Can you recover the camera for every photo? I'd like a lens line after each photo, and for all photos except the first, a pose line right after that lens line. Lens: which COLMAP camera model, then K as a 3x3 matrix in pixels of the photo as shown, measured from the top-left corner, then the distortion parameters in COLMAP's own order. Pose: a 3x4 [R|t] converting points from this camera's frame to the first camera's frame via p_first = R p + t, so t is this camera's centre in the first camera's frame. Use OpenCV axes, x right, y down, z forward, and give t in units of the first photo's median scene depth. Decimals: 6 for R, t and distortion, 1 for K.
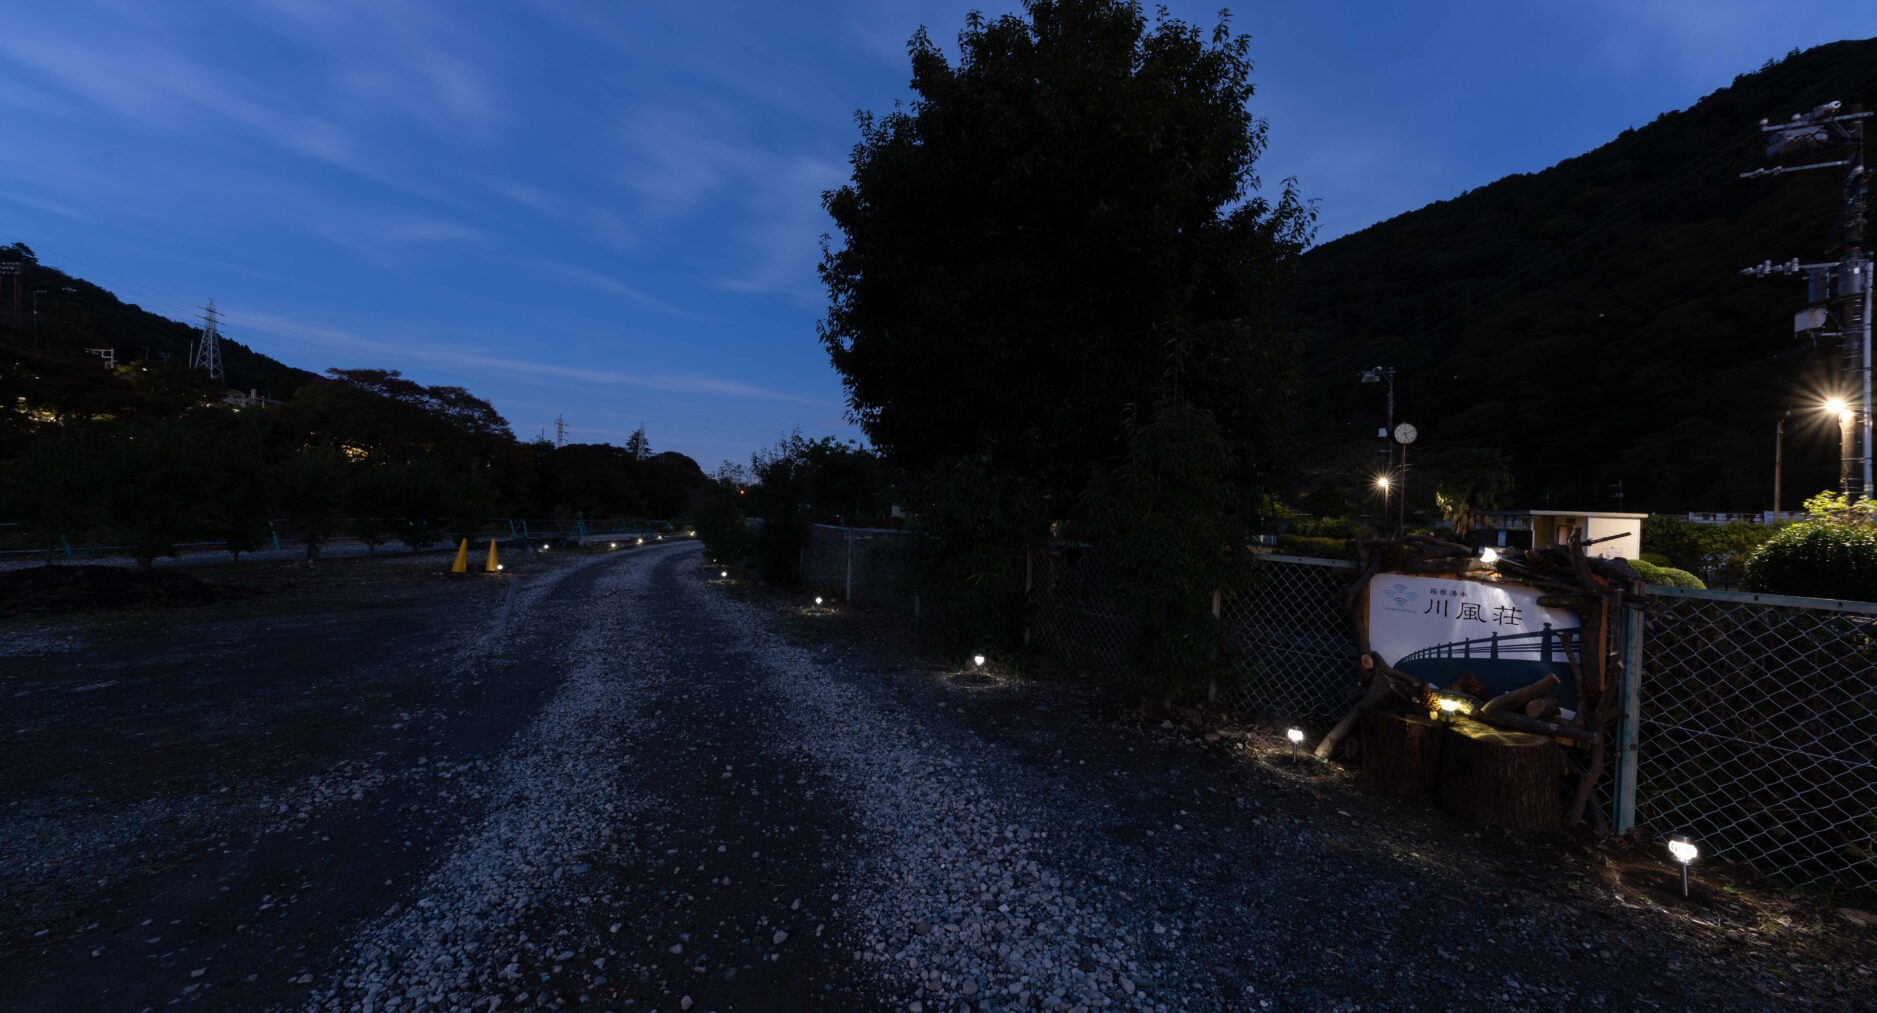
lens RADIAL K [[662.6, 0, 910.3], [0, 662.6, 508.1], [0, 0, 1]] dist [-0.009610, -0.000162]
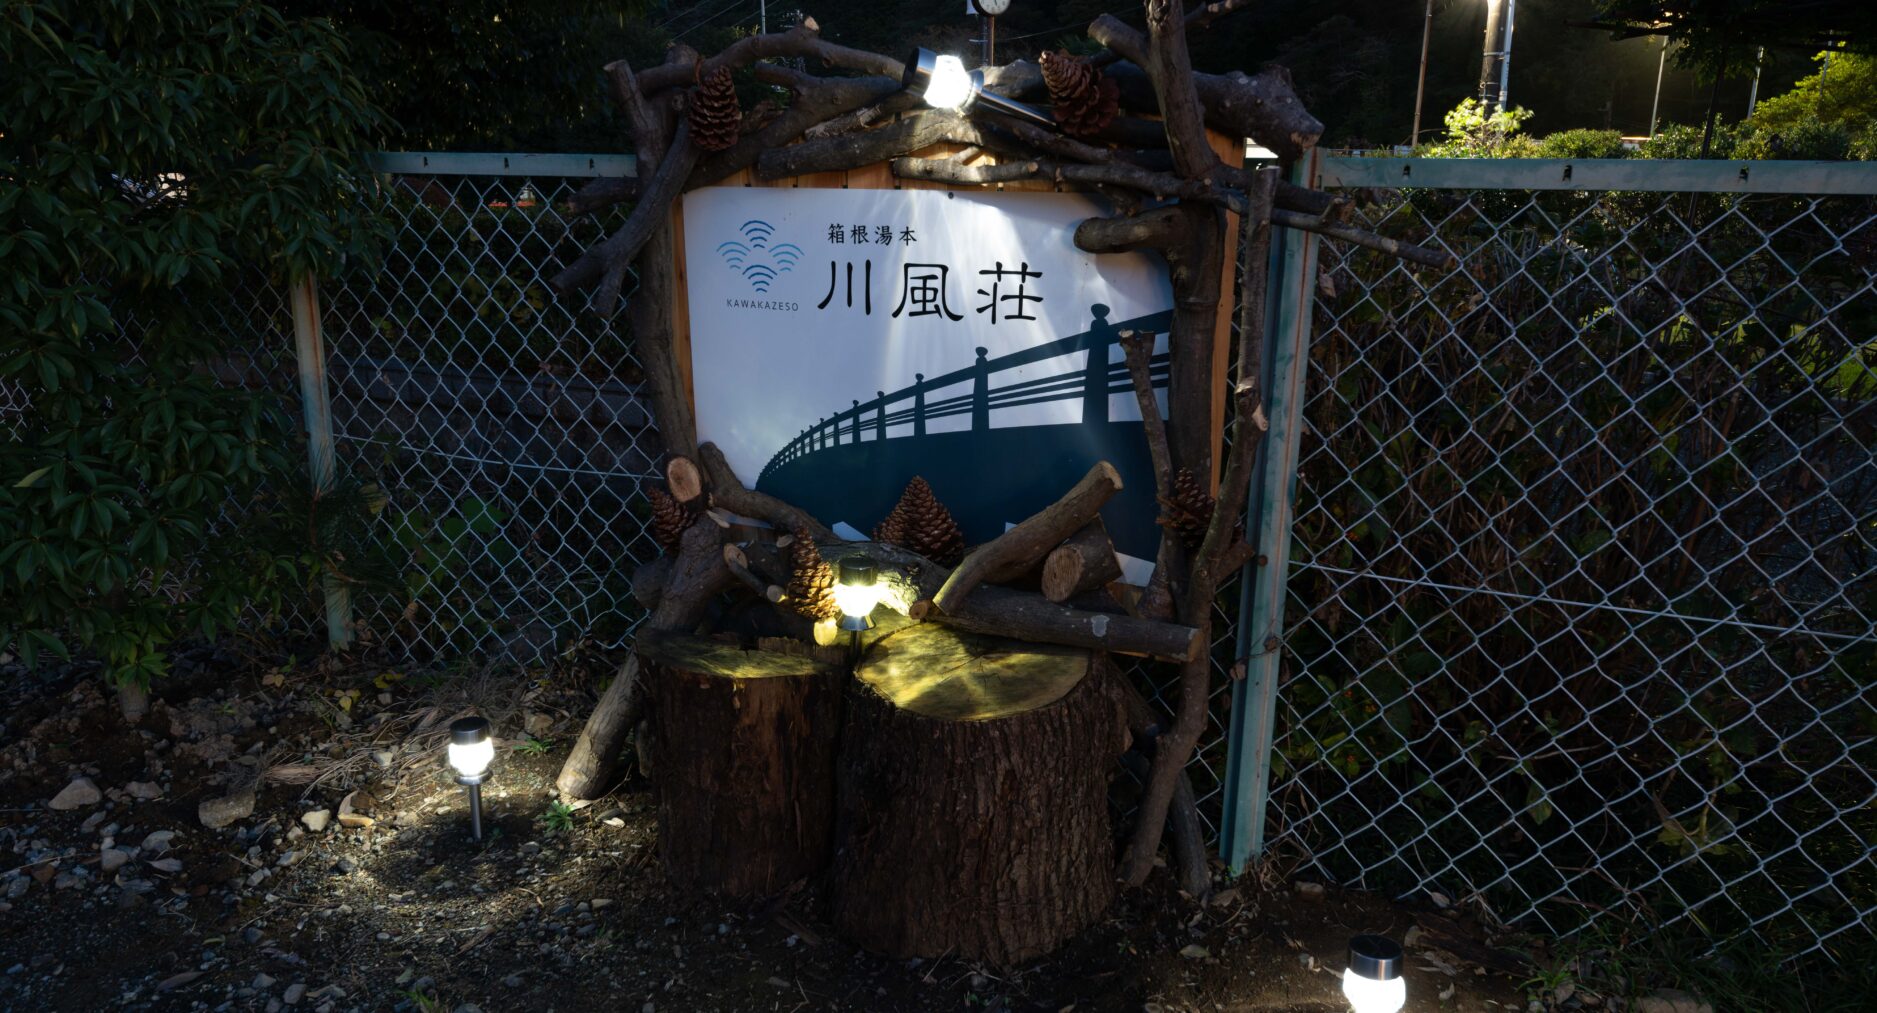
lens RADIAL K [[1304.6, 0, 936.7], [0, 1304.6, 577.1], [0, 0, 1]] dist [0.002480, -0.002283]
pose [[0.829305, -0.193179, 0.524343, 0.546621], [0.021079, 0.948490, 0.316105, 0.098331], [-0.558399, -0.251094, 0.790659, 0.509187]]
